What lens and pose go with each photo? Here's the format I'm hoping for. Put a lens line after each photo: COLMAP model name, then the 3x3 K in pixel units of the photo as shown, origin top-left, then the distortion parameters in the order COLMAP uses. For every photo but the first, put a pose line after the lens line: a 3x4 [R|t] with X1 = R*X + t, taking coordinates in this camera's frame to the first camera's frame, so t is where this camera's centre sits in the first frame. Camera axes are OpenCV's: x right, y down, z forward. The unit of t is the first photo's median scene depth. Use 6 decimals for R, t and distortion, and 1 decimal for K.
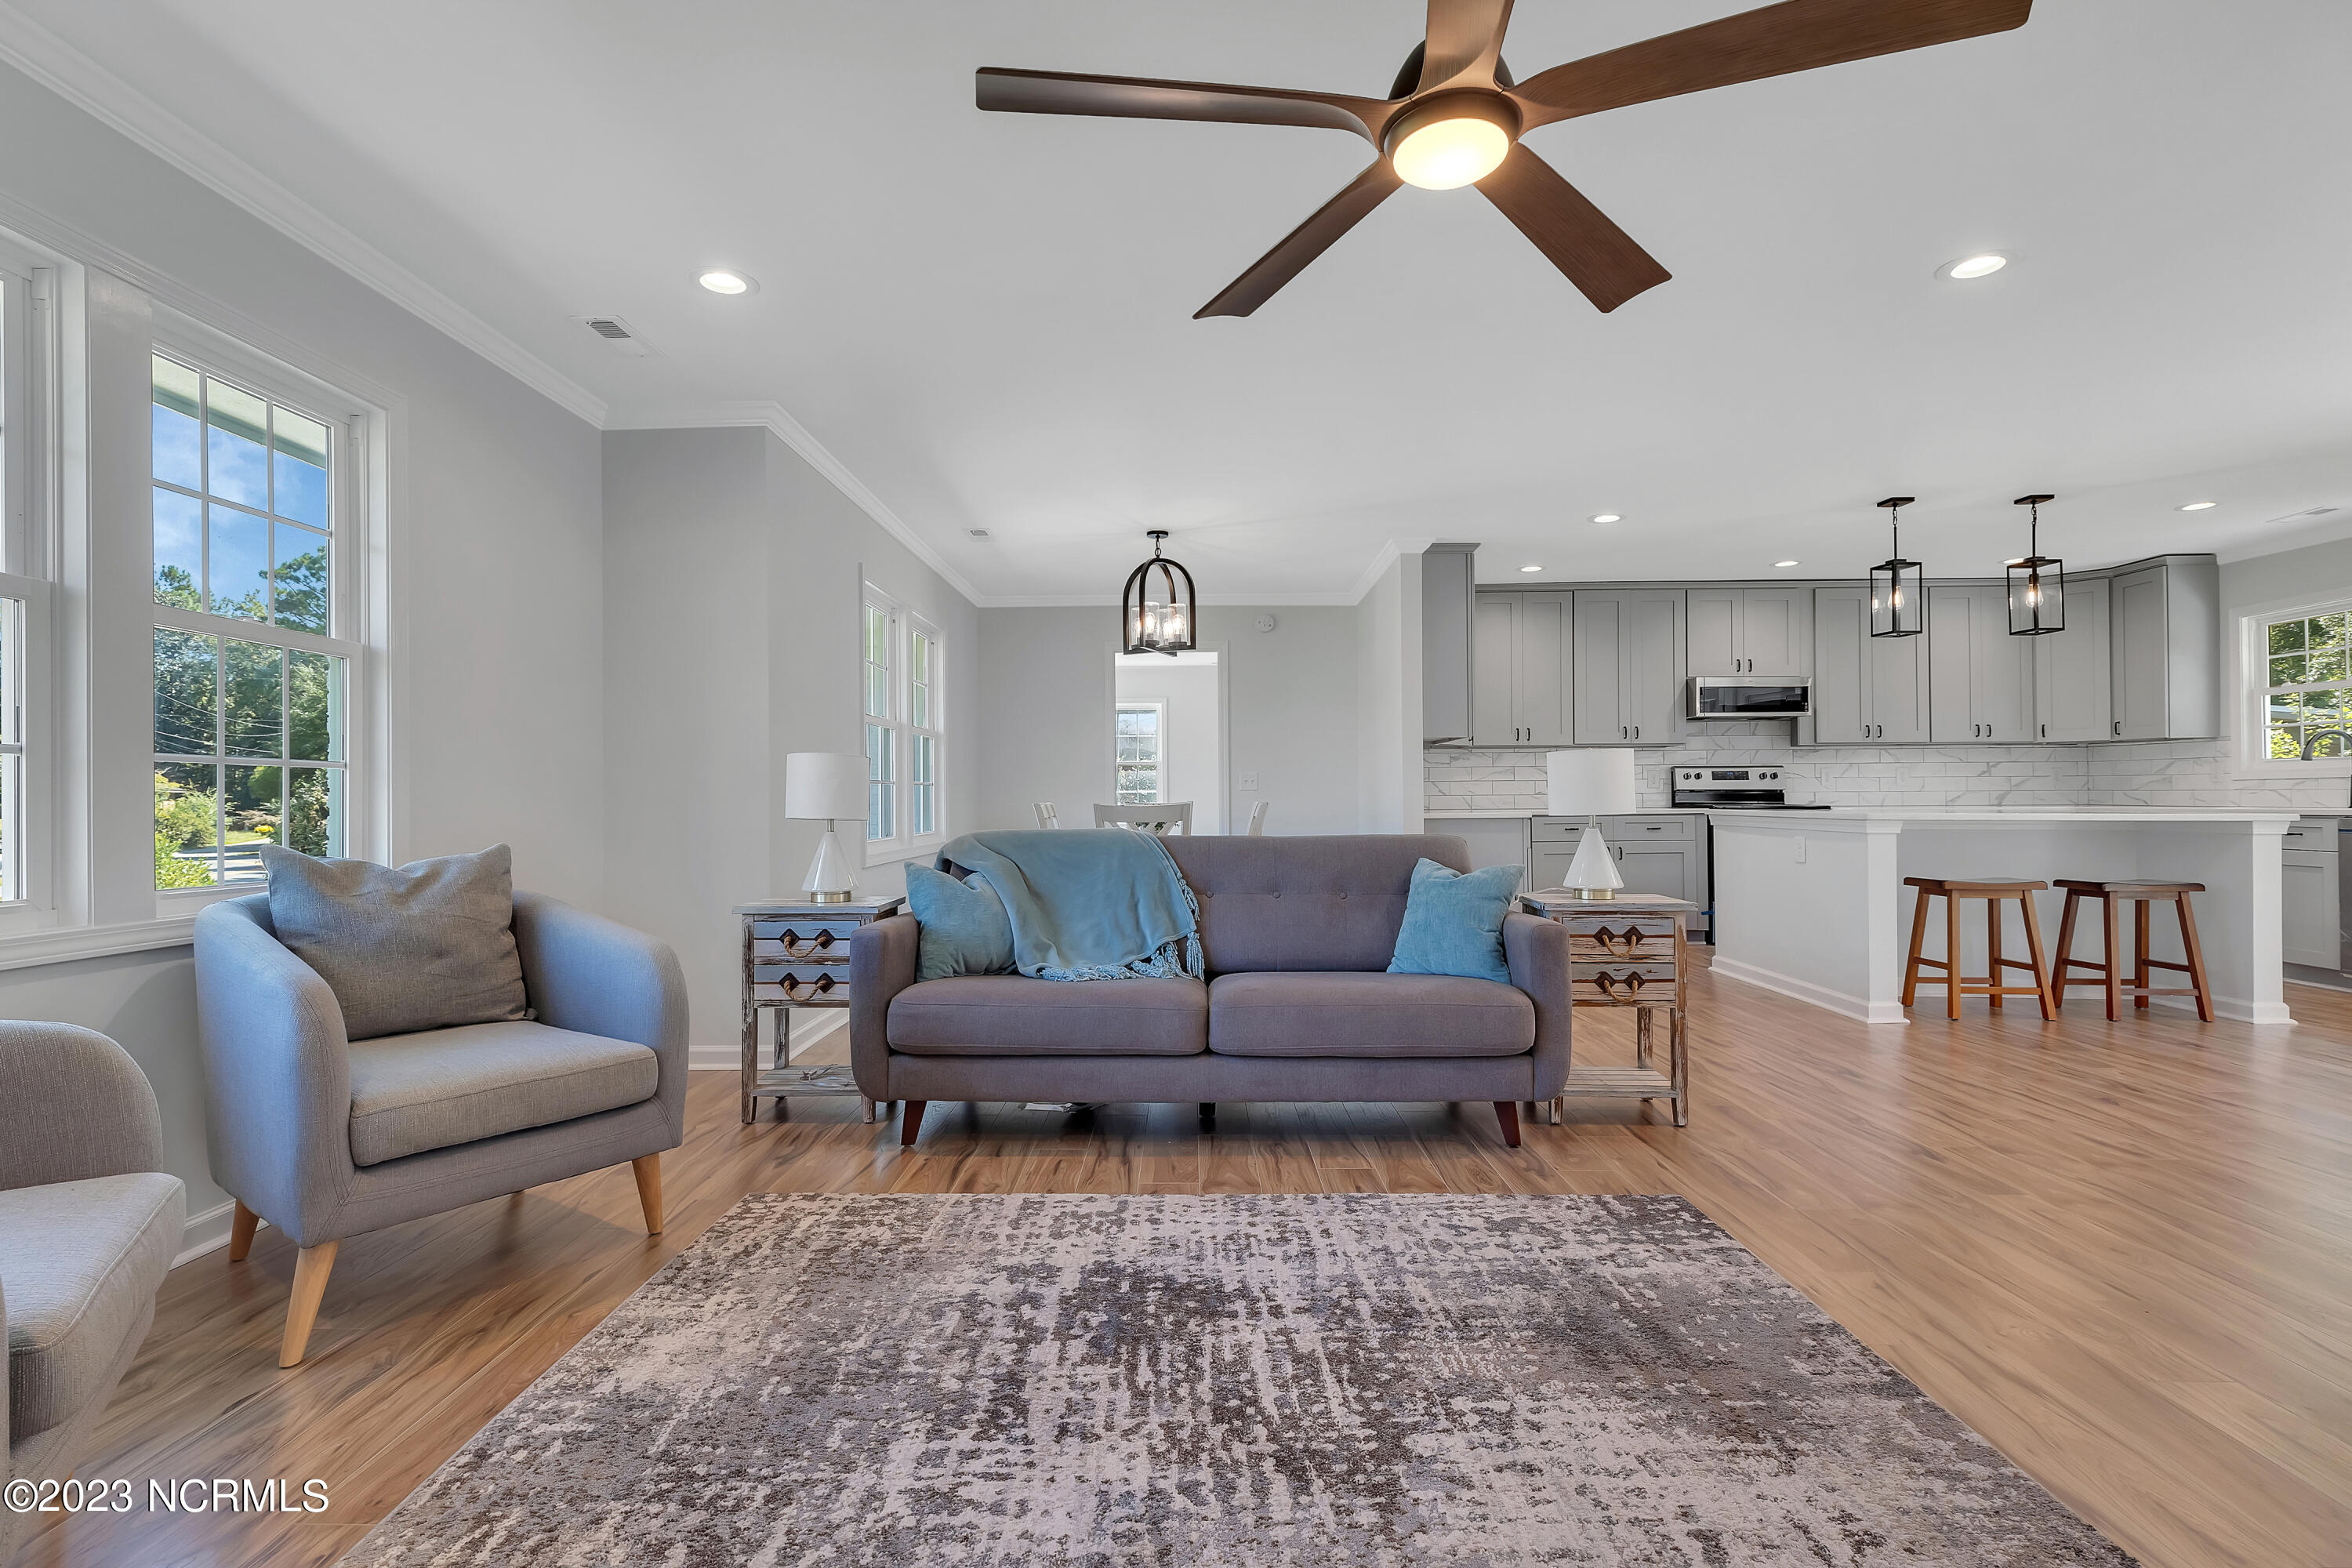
lens RADIAL K [[1087.3, 0, 1164.9], [0, 1087.3, 784.5], [0, 0, 1]] dist [0.003900, -0.000347]
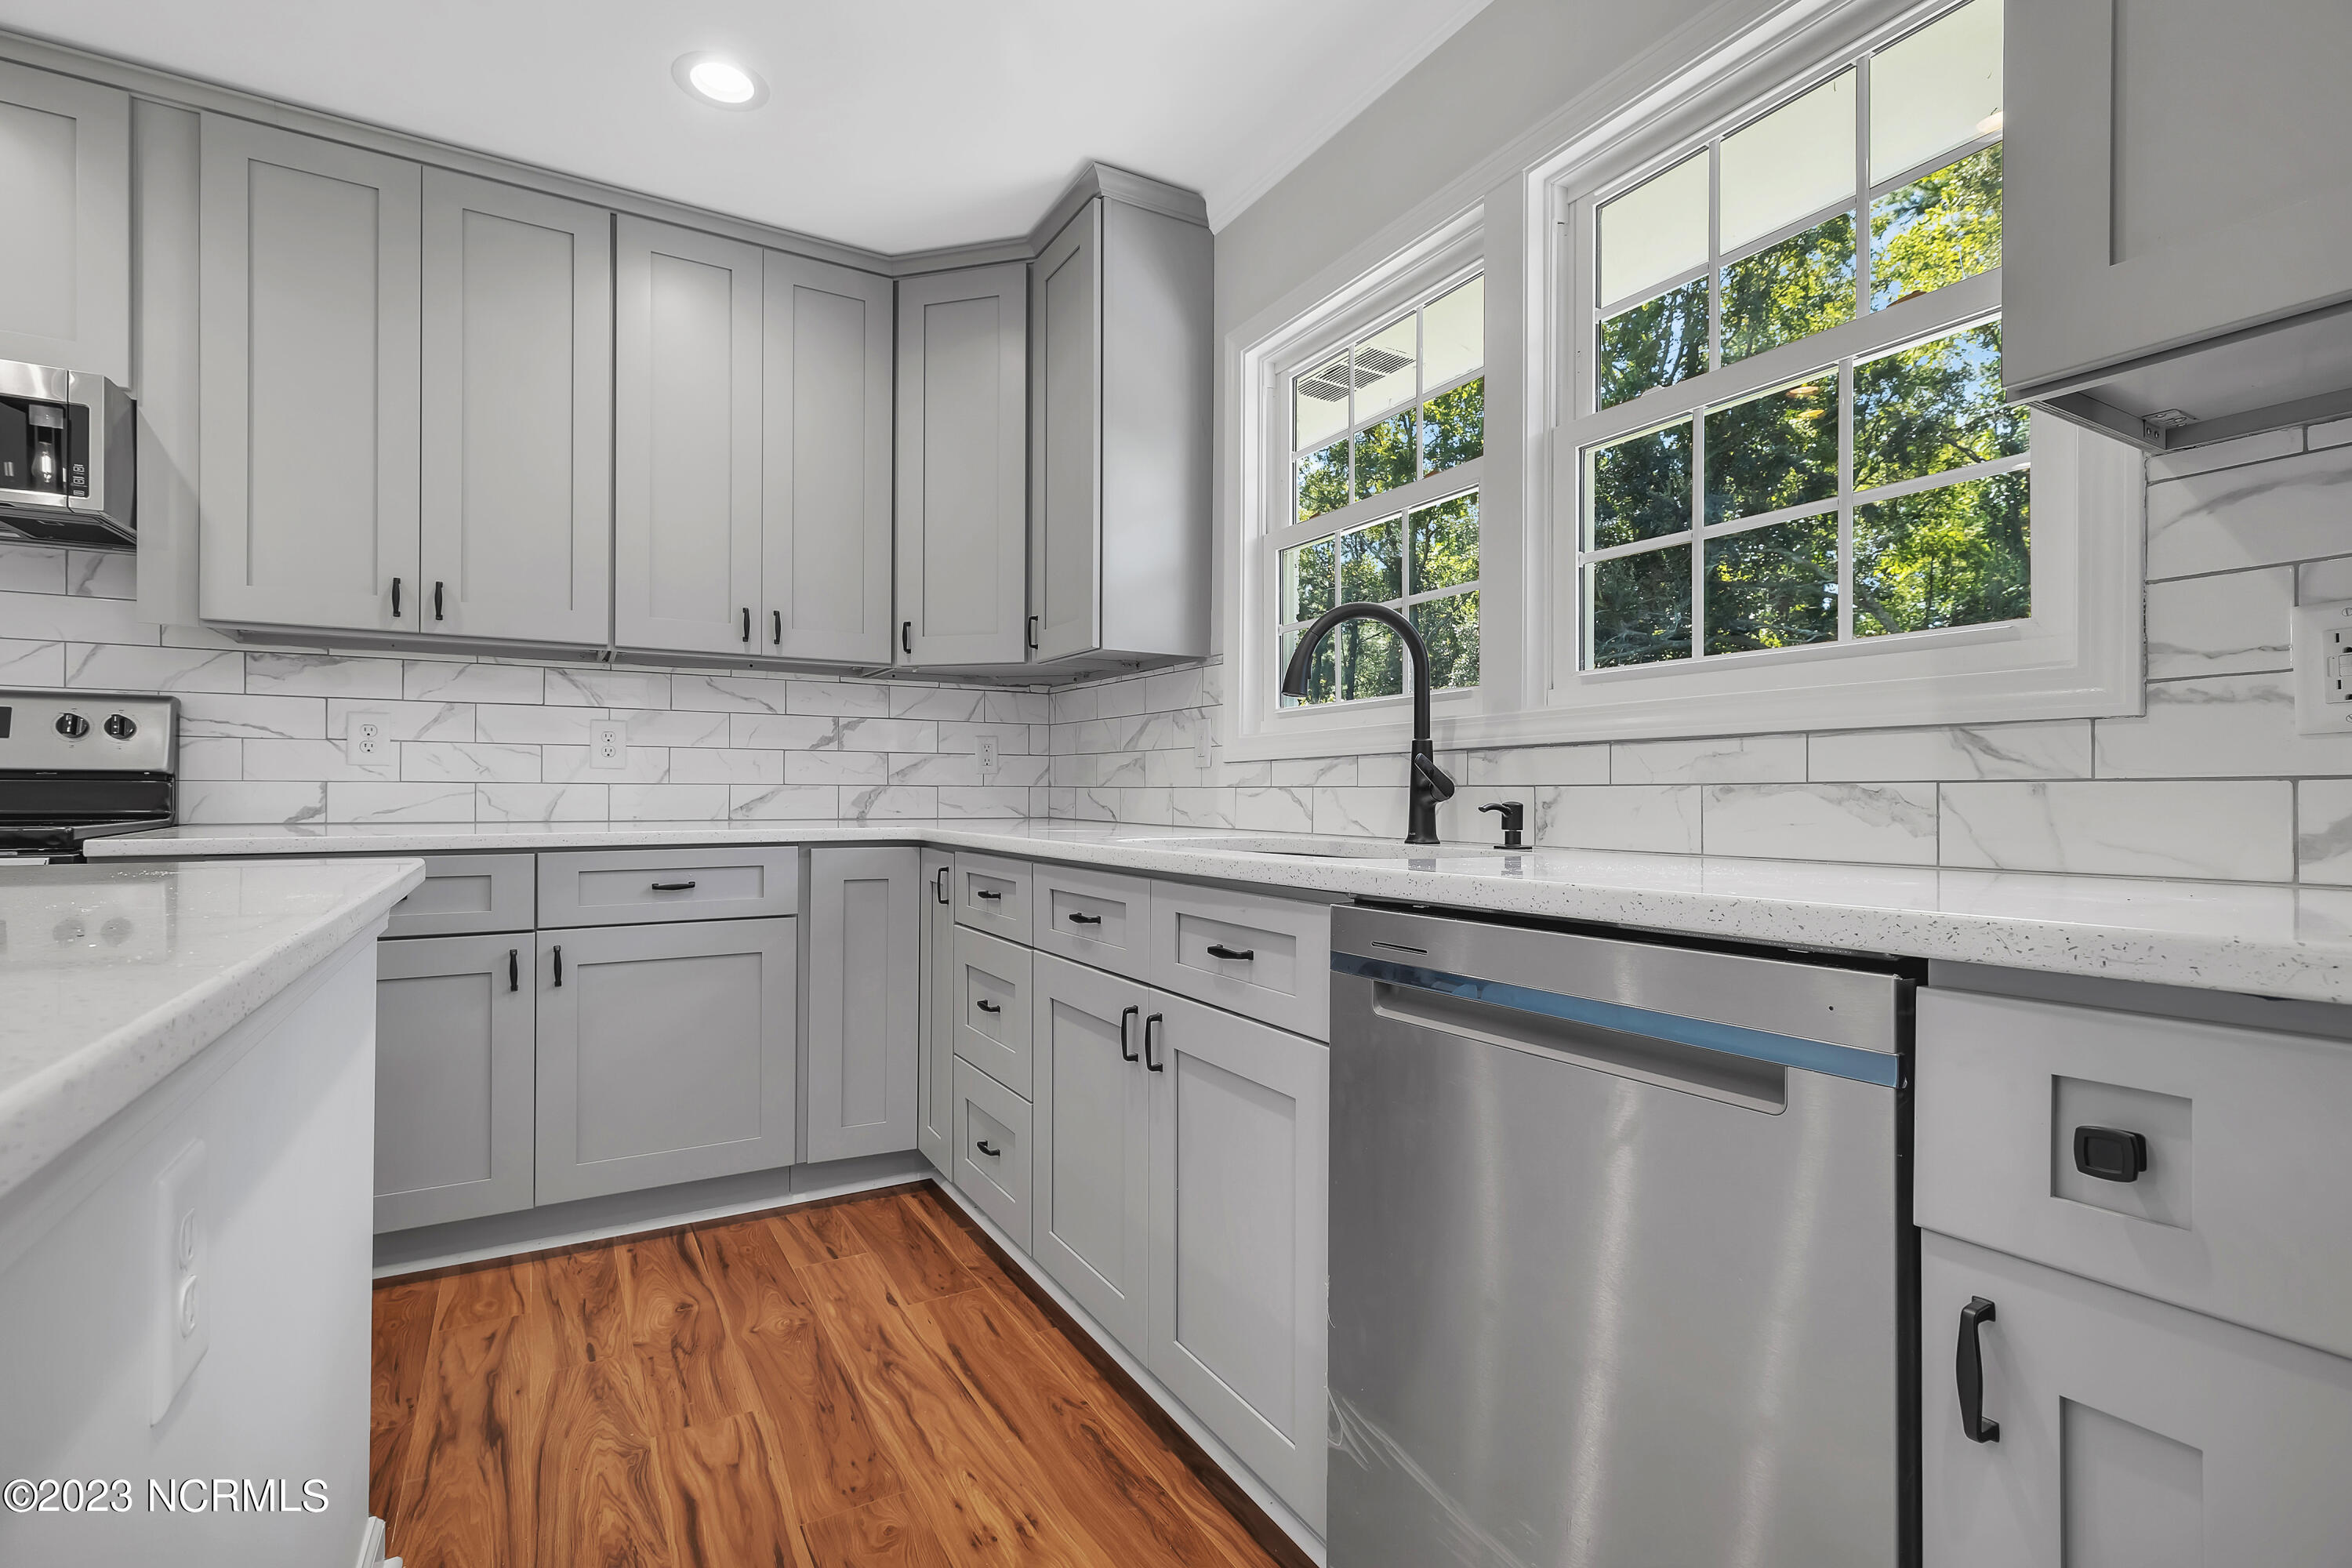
lens RADIAL K [[1086.9, 0, 1172.5], [0, 1086.9, 789.7], [0, 0, 1]] dist [0.003658, -0.000028]
pose [[0.853159, 0.011454, 0.521525, 1.387427], [-0.016076, 0.999861, 0.004339, 0.008204], [-0.521403, -0.012086, 0.853225, 1.231655]]
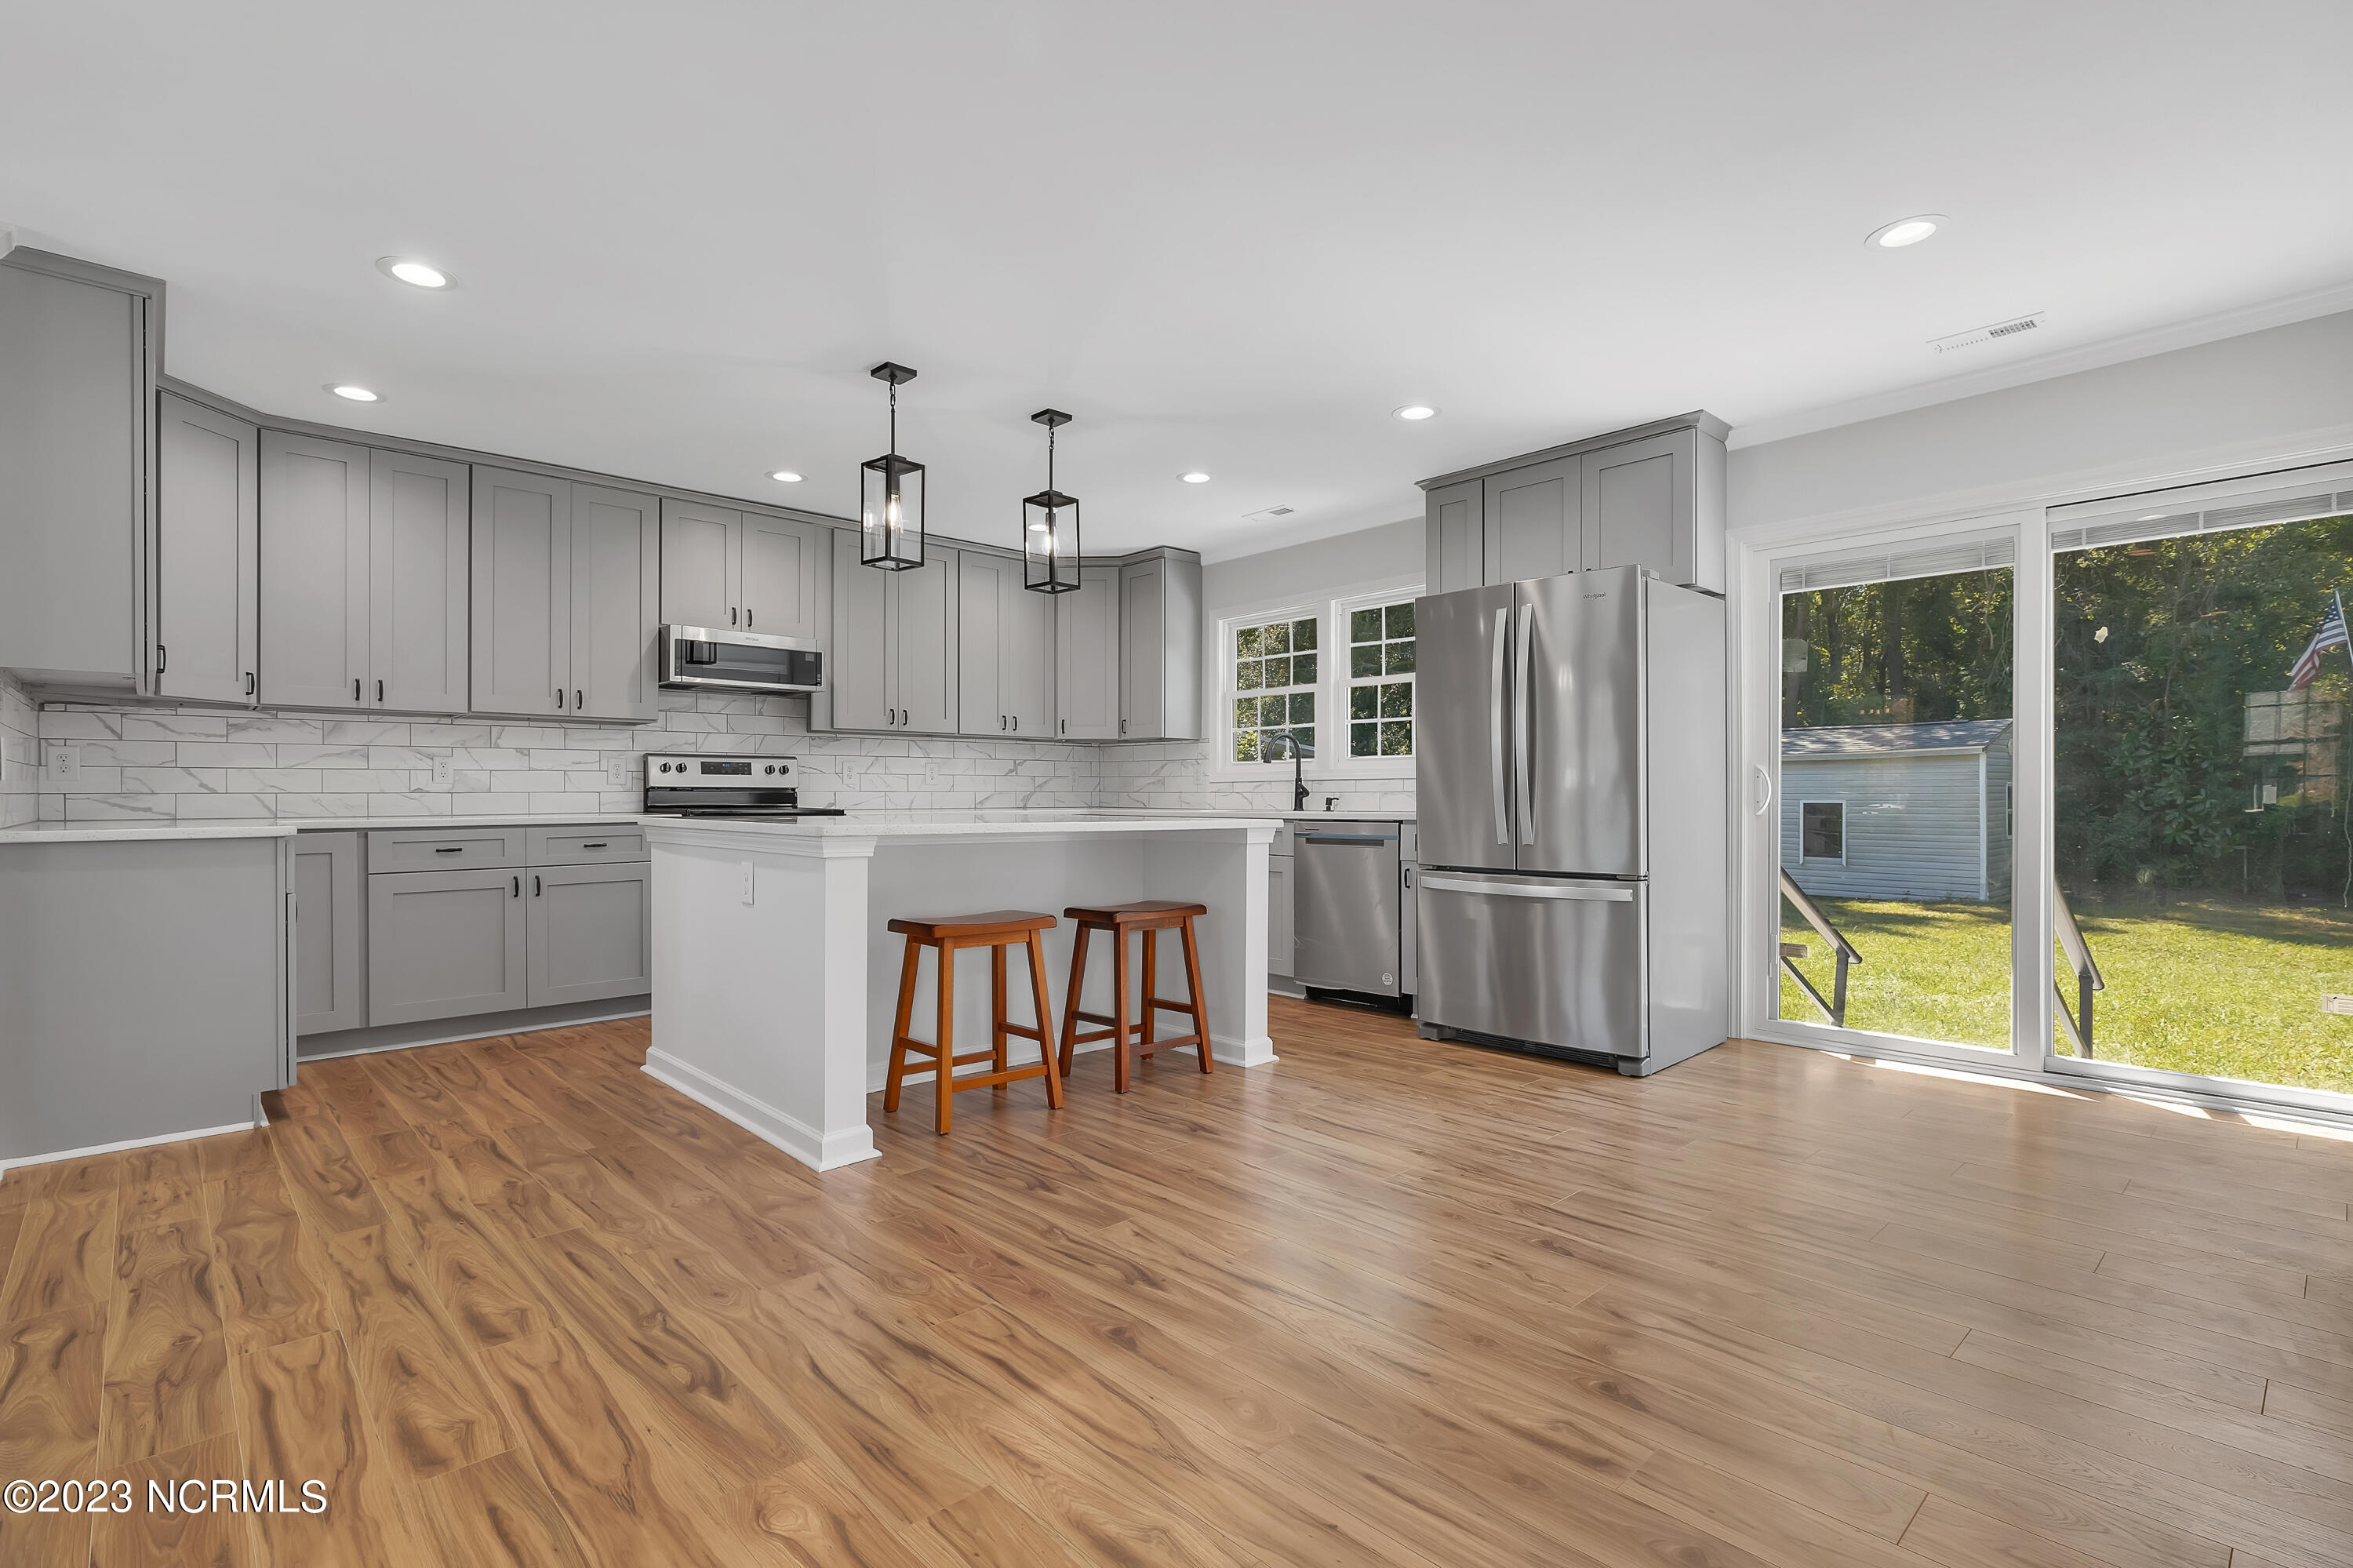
lens RADIAL K [[1098.6, 0, 1173.0], [0, 1098.6, 794.4], [0, 0, 1]] dist [0.004524, -0.000278]
pose [[0.717534, 0.005398, 0.696503, 0.470324], [-0.012309, 0.999912, 0.004931, 0.004288], [-0.696415, -0.012111, 0.717537, 0.558570]]
